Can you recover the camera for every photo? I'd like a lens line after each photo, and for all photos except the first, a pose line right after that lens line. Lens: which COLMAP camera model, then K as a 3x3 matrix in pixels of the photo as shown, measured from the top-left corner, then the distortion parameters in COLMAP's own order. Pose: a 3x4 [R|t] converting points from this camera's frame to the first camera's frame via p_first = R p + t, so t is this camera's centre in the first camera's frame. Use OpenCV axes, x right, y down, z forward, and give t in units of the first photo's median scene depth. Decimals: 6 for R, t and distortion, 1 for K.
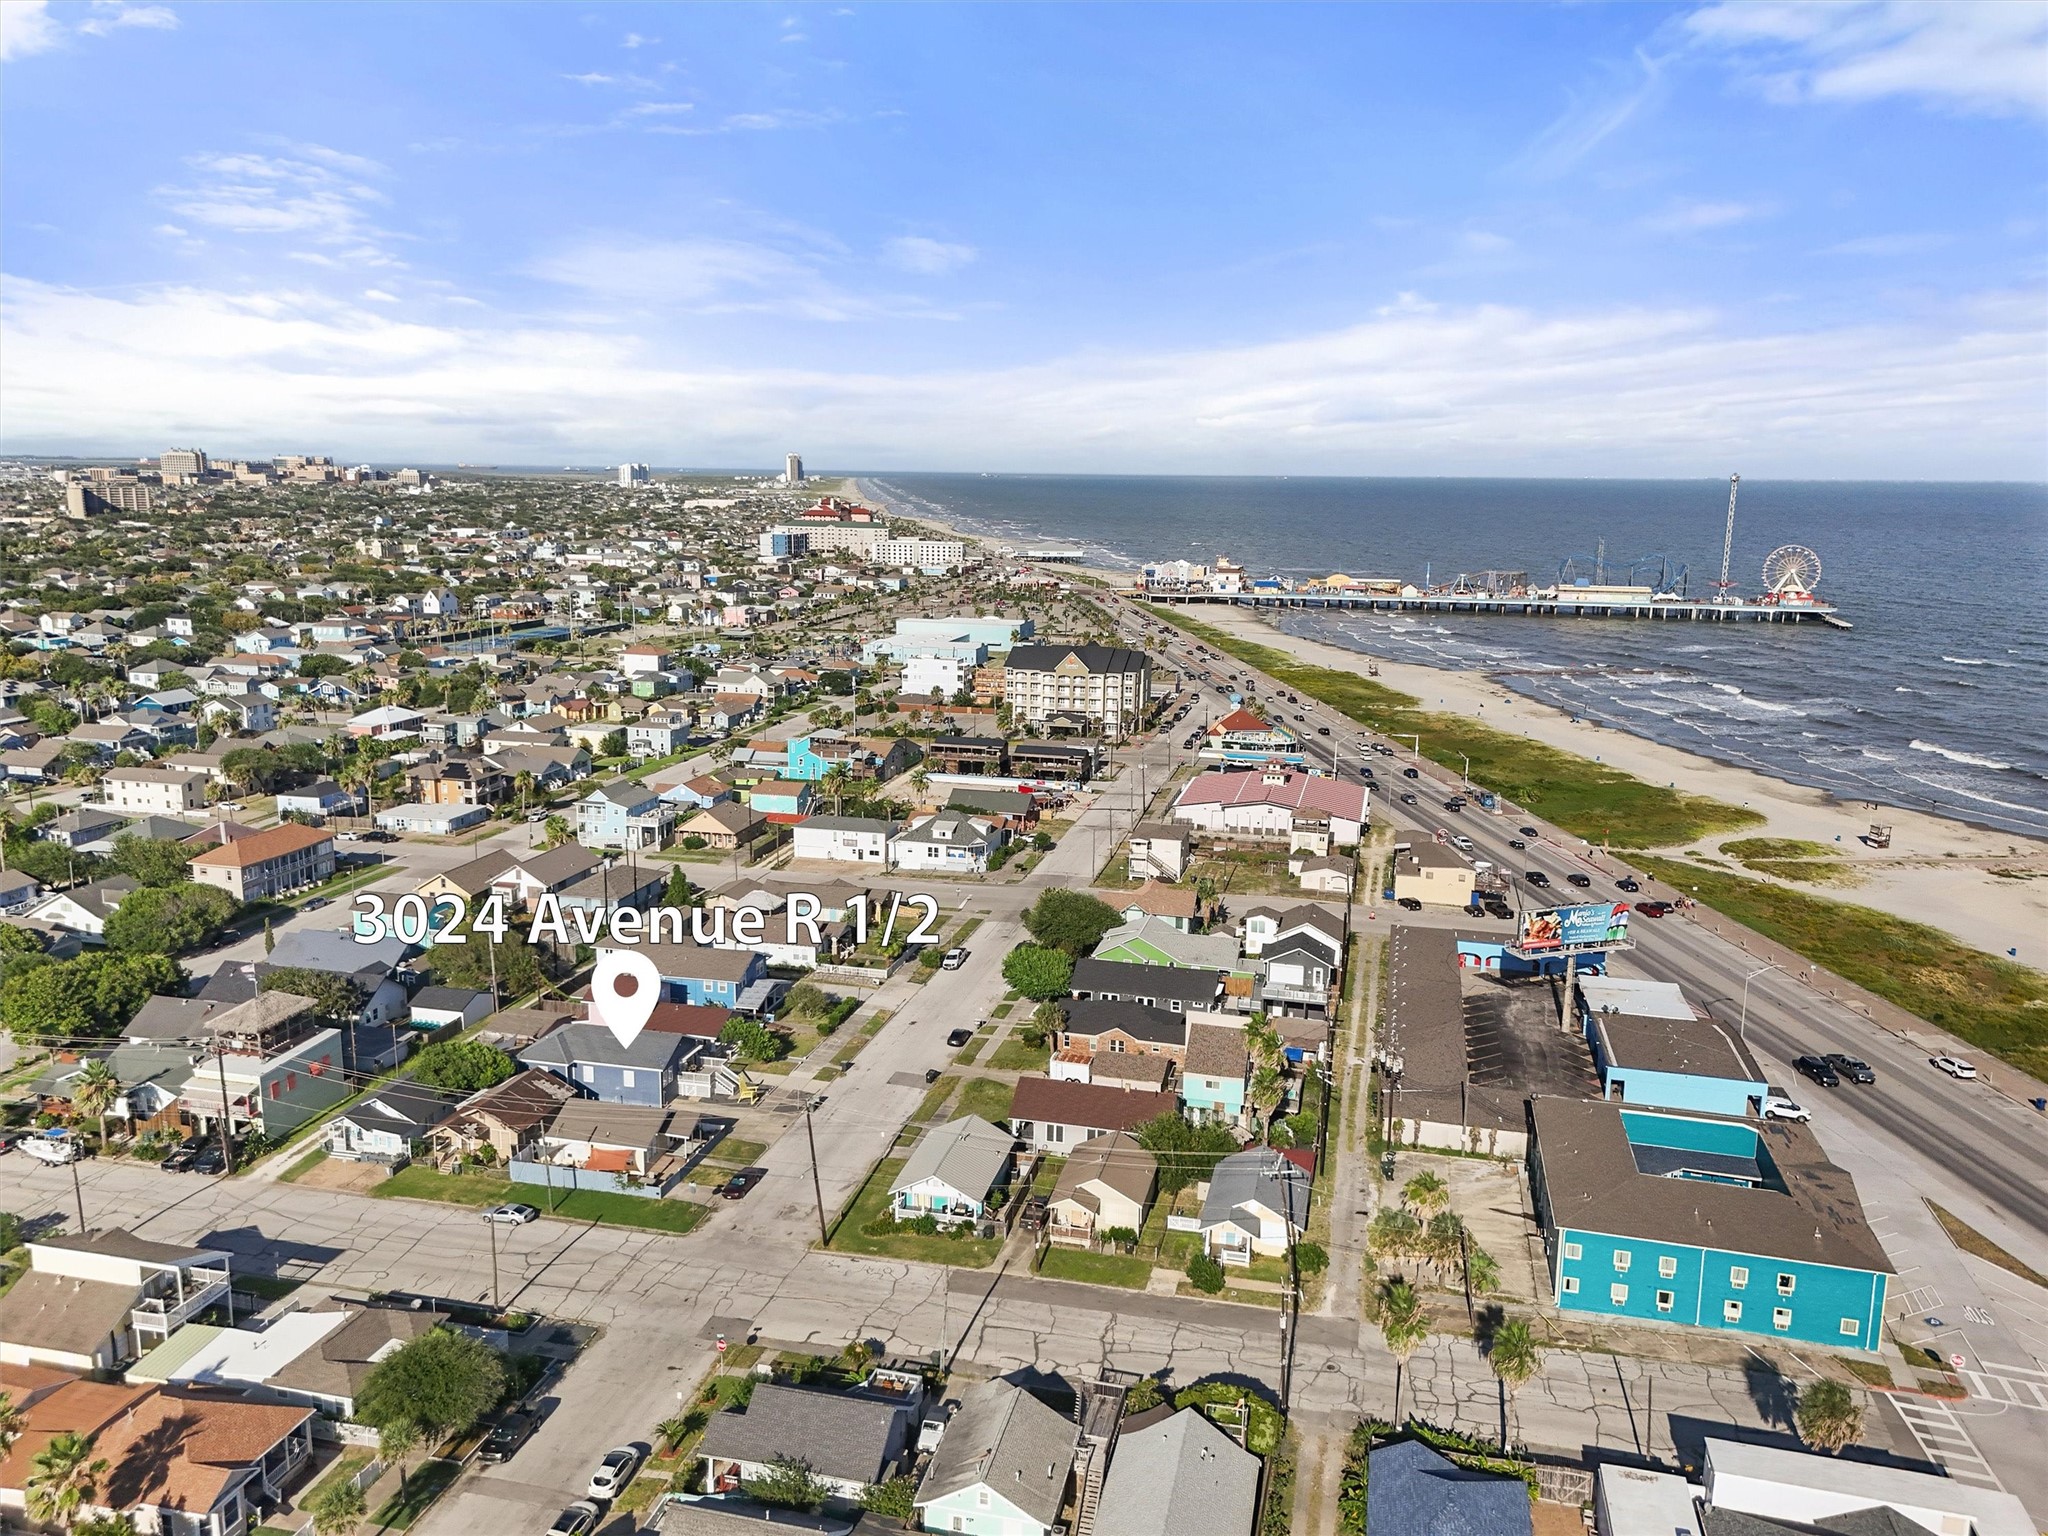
lens RADIAL K [[1492.3, 0, 1024.1], [0, 1492.3, 767.9], [0, 0, 1]] dist [0.047653, -0.004377]
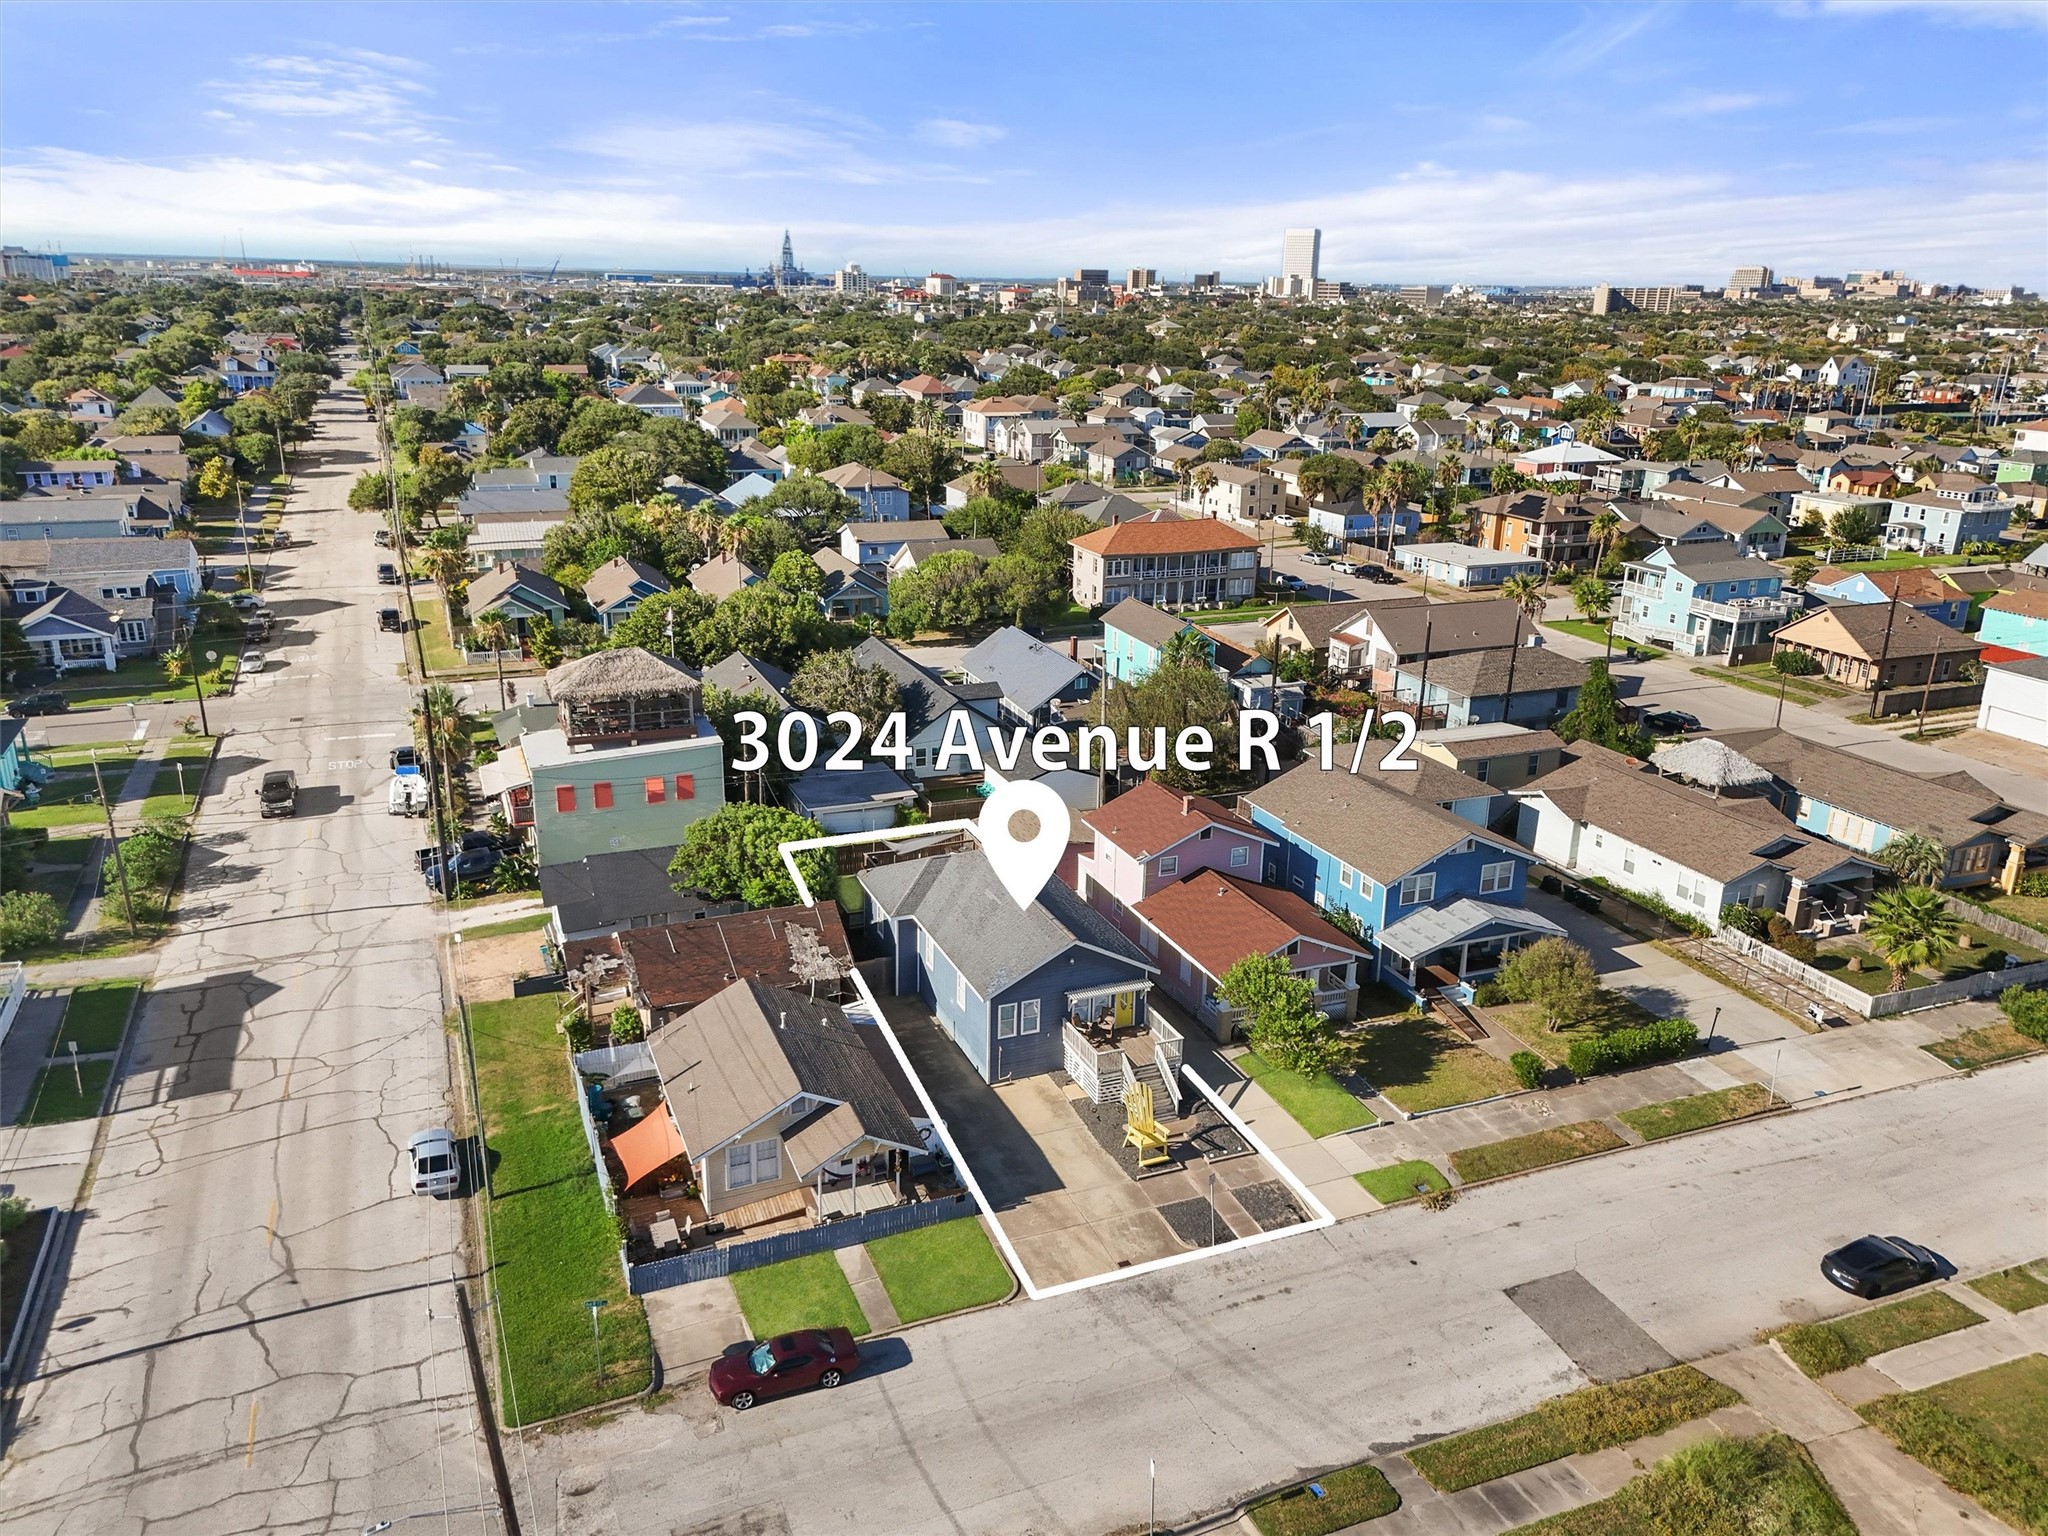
lens RADIAL K [[1492.3, 0, 1019.7], [0, 1492.3, 762.9], [0, 0, 1]] dist [0.047653, -0.004377]
pose [[0.588212, 0.247124, -0.770023, 0.048908], [-0.166084, 0.968785, 0.184043, 0.030689], [0.791469, 0.019632, 0.610895, 0.437125]]
